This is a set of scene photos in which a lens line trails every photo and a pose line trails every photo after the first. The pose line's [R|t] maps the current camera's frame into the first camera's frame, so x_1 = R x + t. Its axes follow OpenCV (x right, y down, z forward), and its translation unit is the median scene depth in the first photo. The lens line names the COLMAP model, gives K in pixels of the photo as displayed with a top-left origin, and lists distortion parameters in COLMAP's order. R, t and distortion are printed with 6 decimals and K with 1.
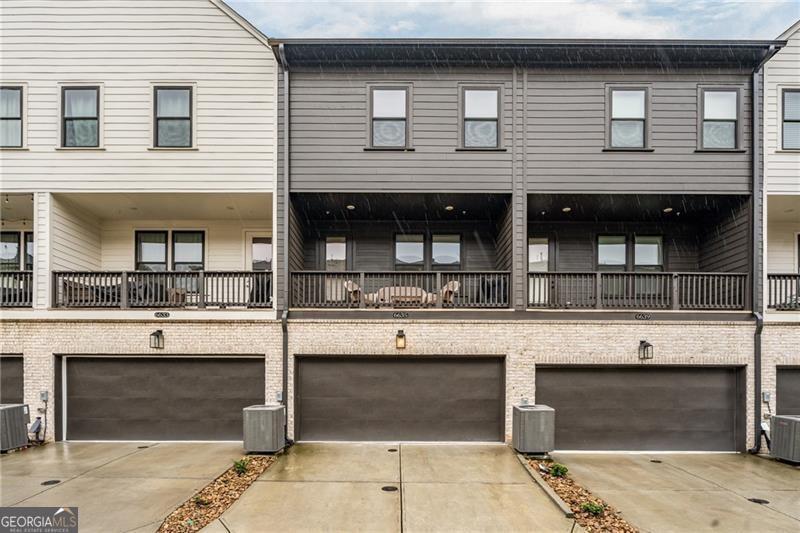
lens RADIAL K [[346.8, 0, 400.0], [0, 346.8, 258.8], [0, 0, 1]] dist [-0.000217, -0.000162]
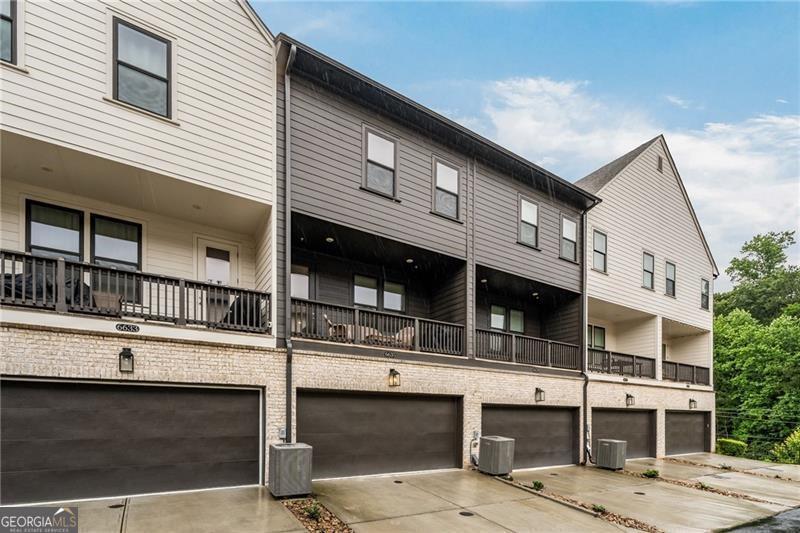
lens RADIAL K [[365.4, 0, 400.0], [0, 365.4, 266.5], [0, 0, 1]] dist [0.001420, 0.000164]
pose [[0.845882, 0.204820, 0.492476, -0.605074], [-0.180068, 0.978781, -0.097788, -0.001003], [-0.502056, -0.005962, 0.864815, -0.001123]]
